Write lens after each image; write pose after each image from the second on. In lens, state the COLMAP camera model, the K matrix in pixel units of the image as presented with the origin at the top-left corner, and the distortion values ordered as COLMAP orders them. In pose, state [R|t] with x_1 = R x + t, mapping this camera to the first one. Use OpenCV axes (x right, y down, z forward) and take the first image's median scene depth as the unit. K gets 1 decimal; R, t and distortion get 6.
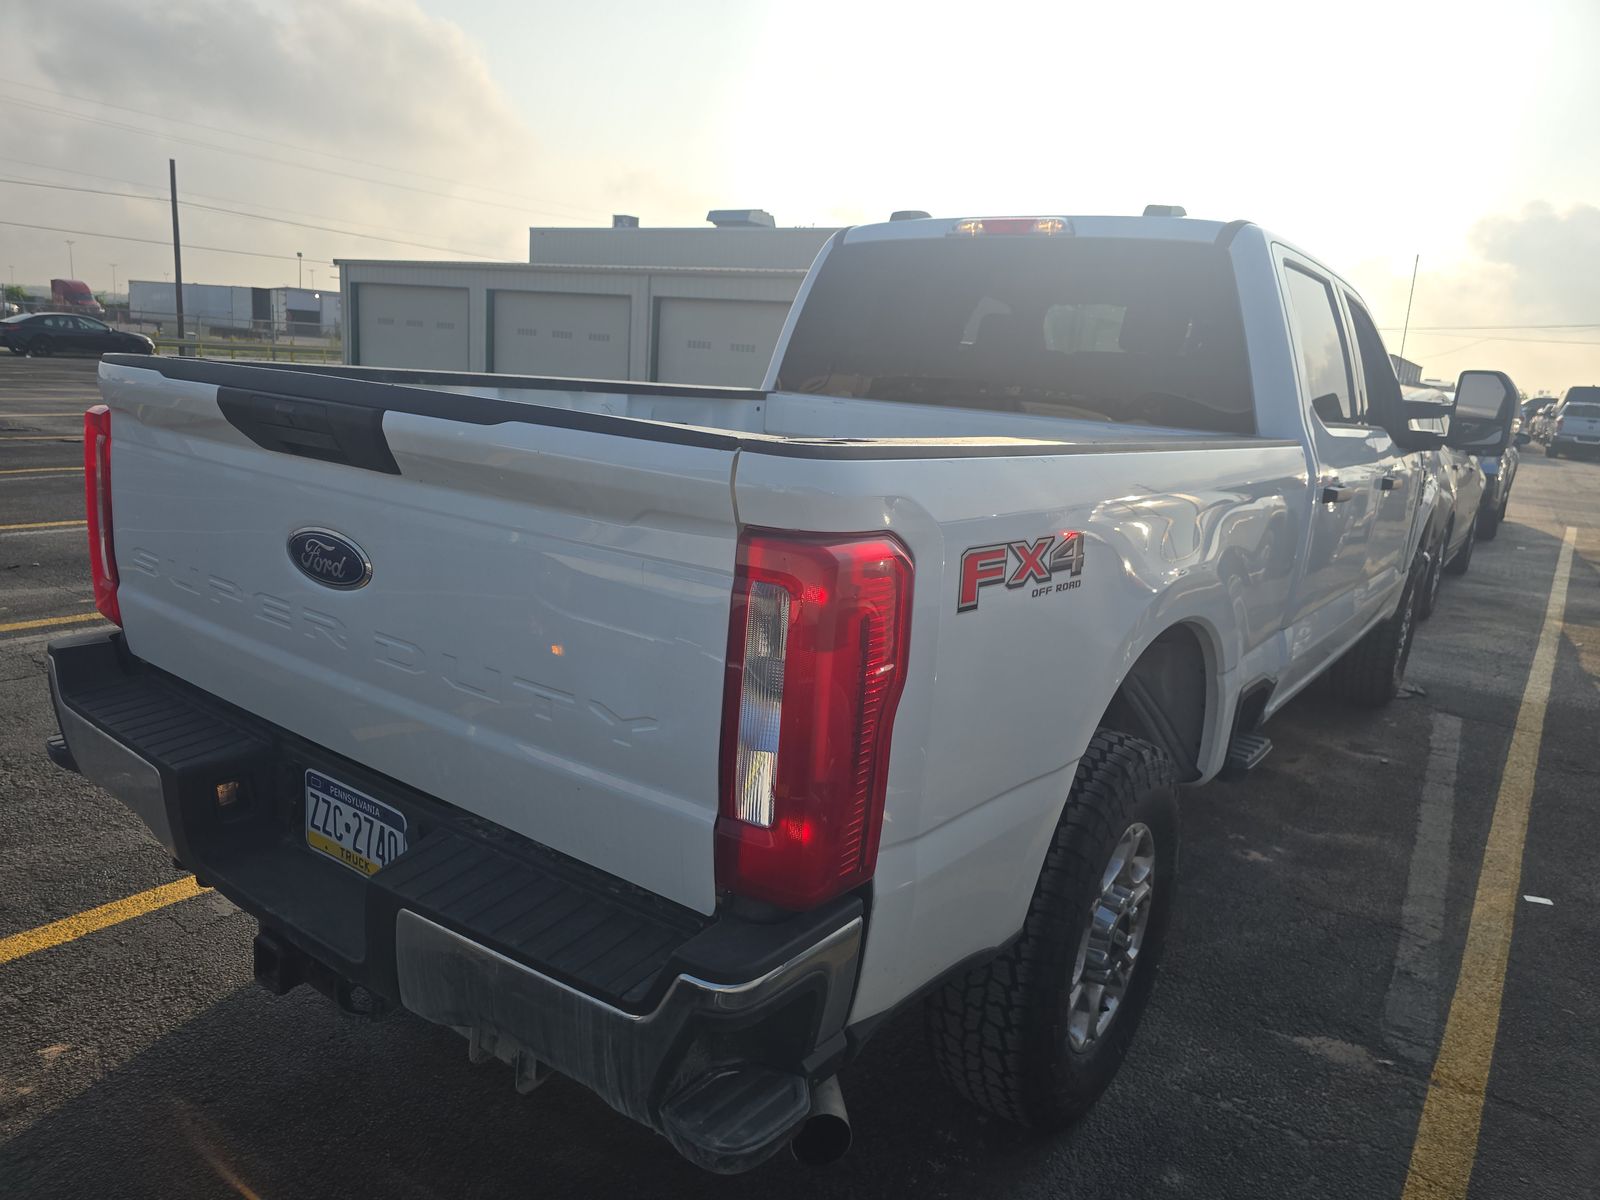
lens RADIAL K [[1084.0, 0, 801.9], [0, 1084.0, 593.7], [0, 0, 1]] dist [0.047347, -0.050782]
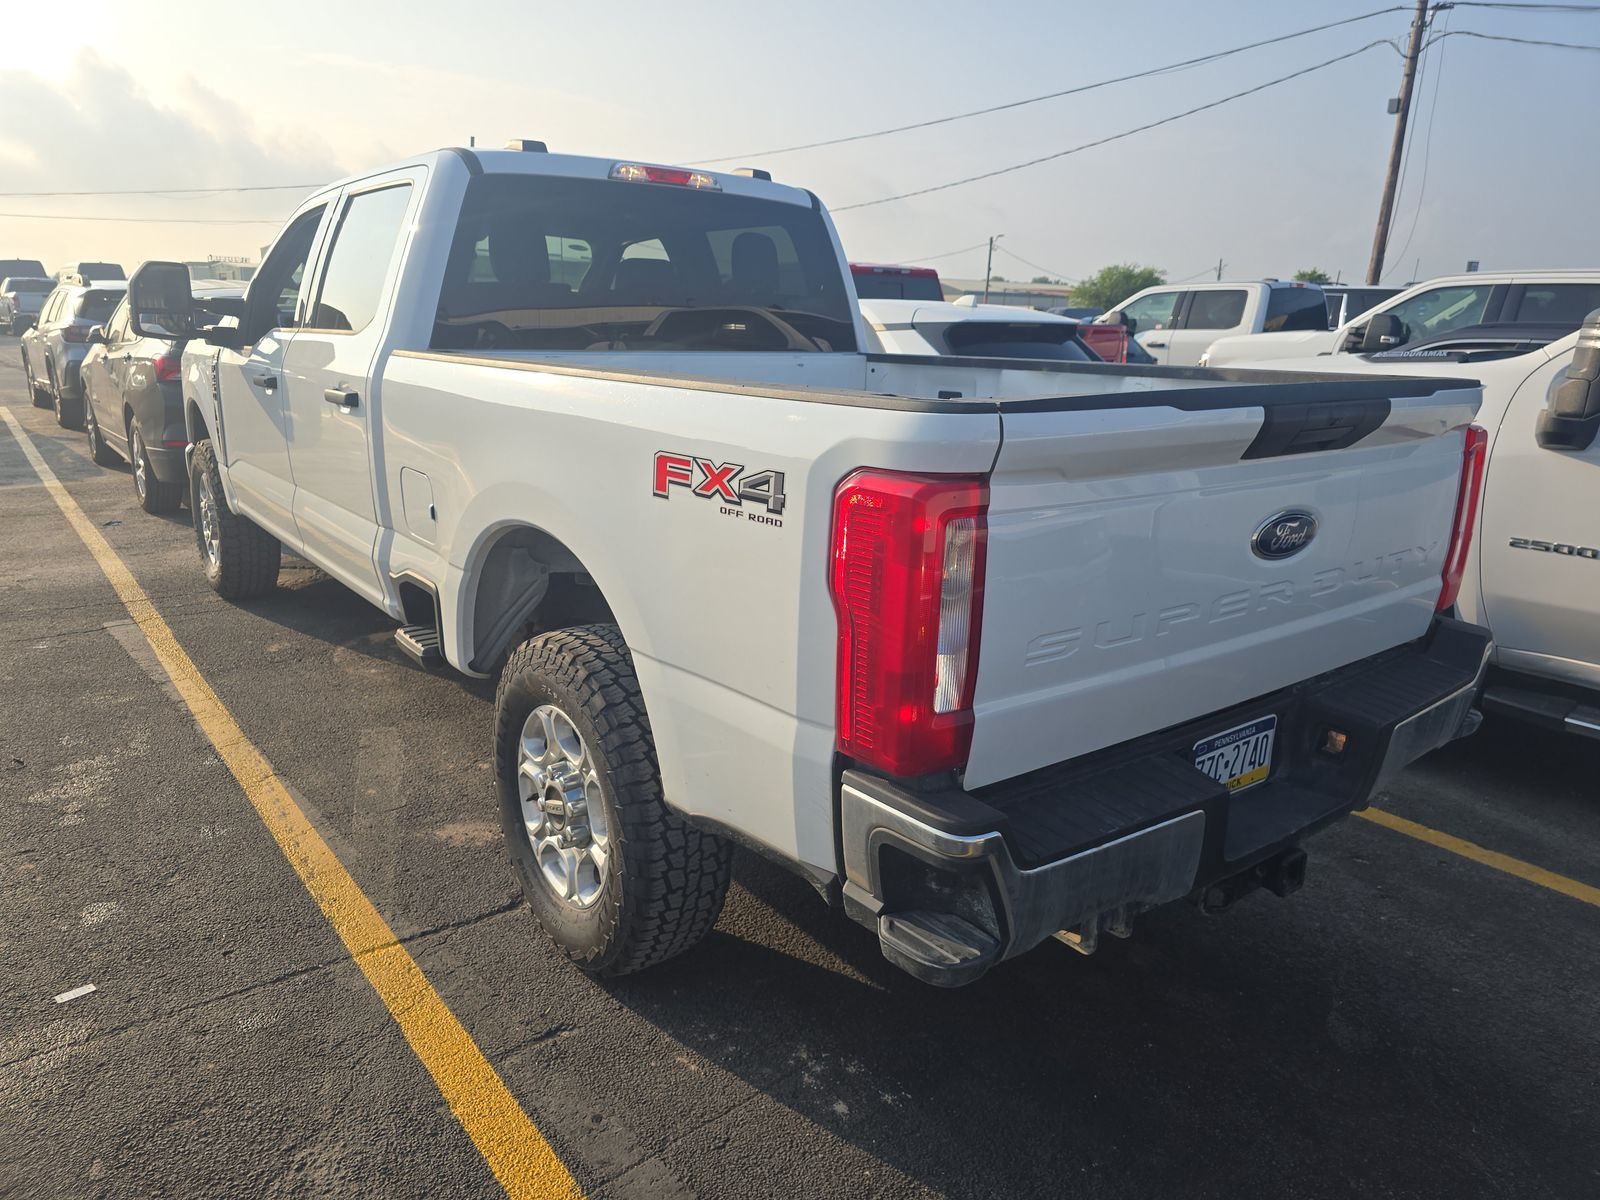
lens RADIAL K [[1084.0, 0, 802.4], [0, 1084.0, 605.3], [0, 0, 1]] dist [0.047347, -0.050782]
pose [[0.281687, -0.311717, 0.907461, -1.569376], [0.197525, 0.944340, 0.263071, -0.351343], [-0.938955, 0.105142, 0.327580, 1.029736]]
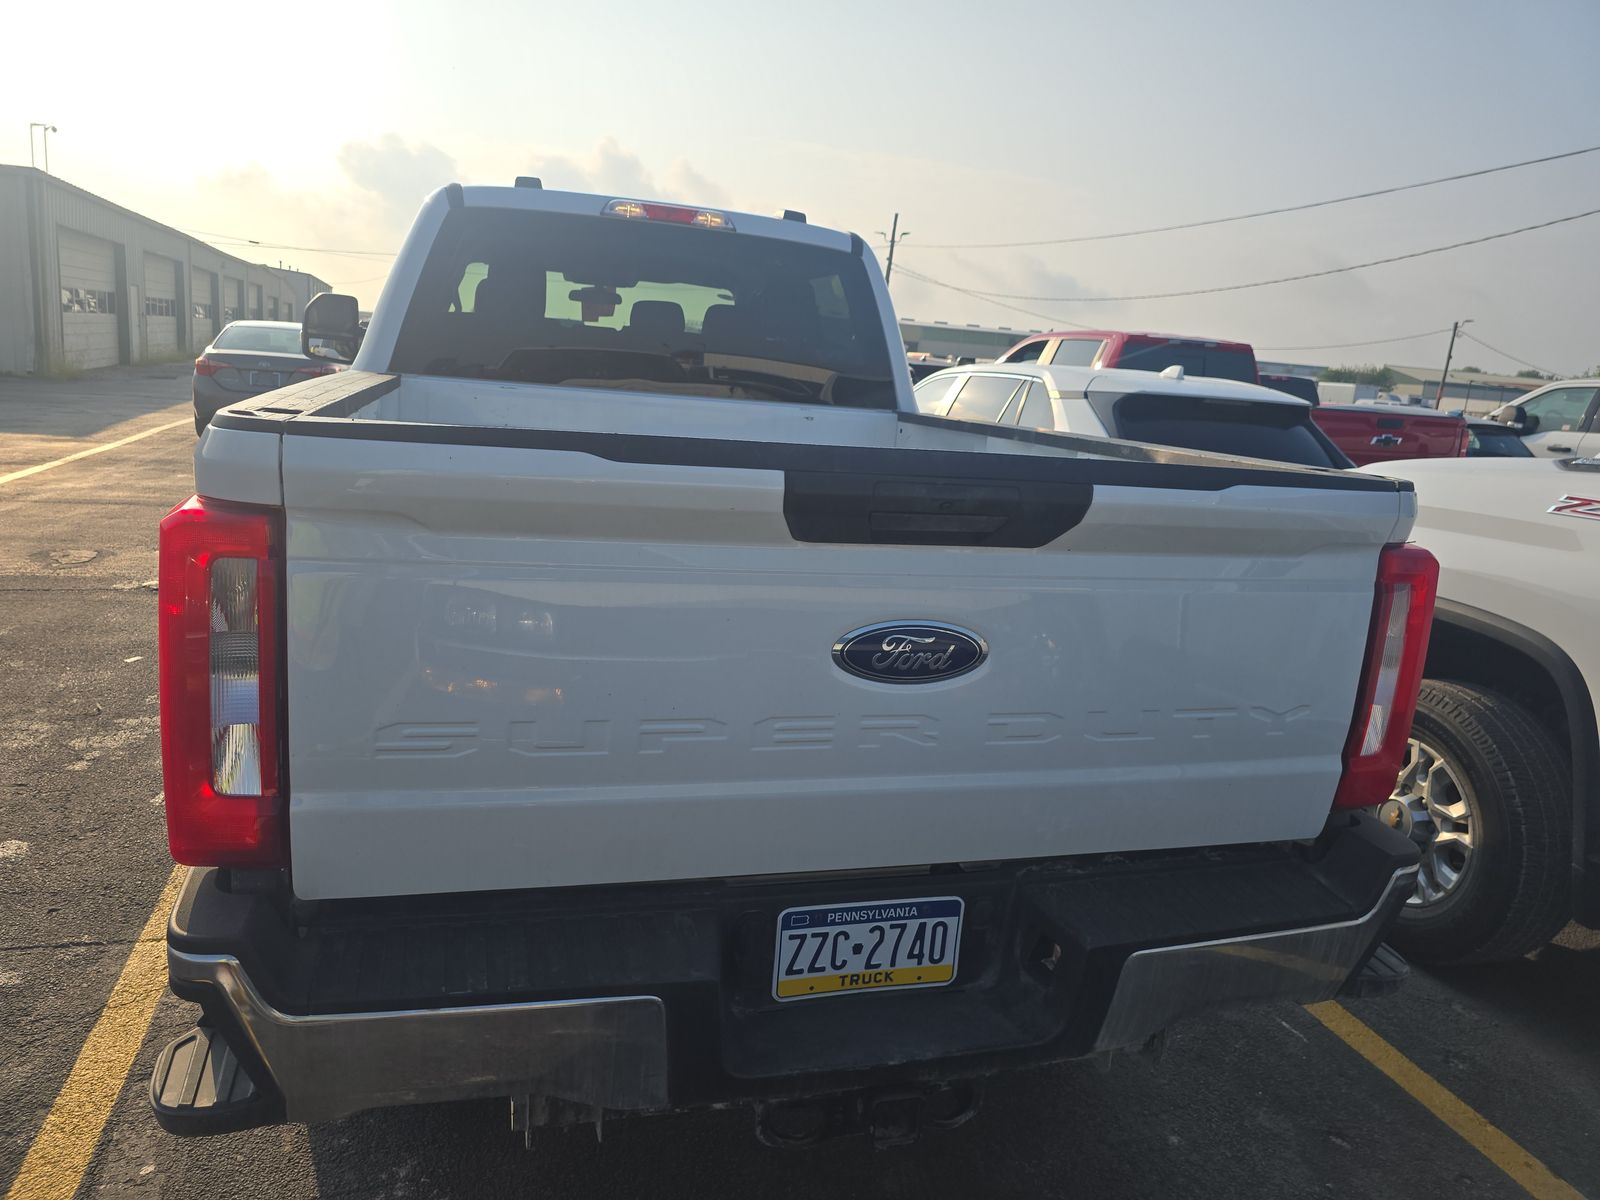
lens RADIAL K [[1084.0, 0, 795.3], [0, 1084.0, 600.0], [0, 0, 1]] dist [0.047347, -0.050782]
pose [[0.614512, -0.193392, 0.764836, -1.071362], [0.133436, 0.980999, 0.140841, -0.195249], [-0.777541, 0.015508, 0.628641, 0.480958]]
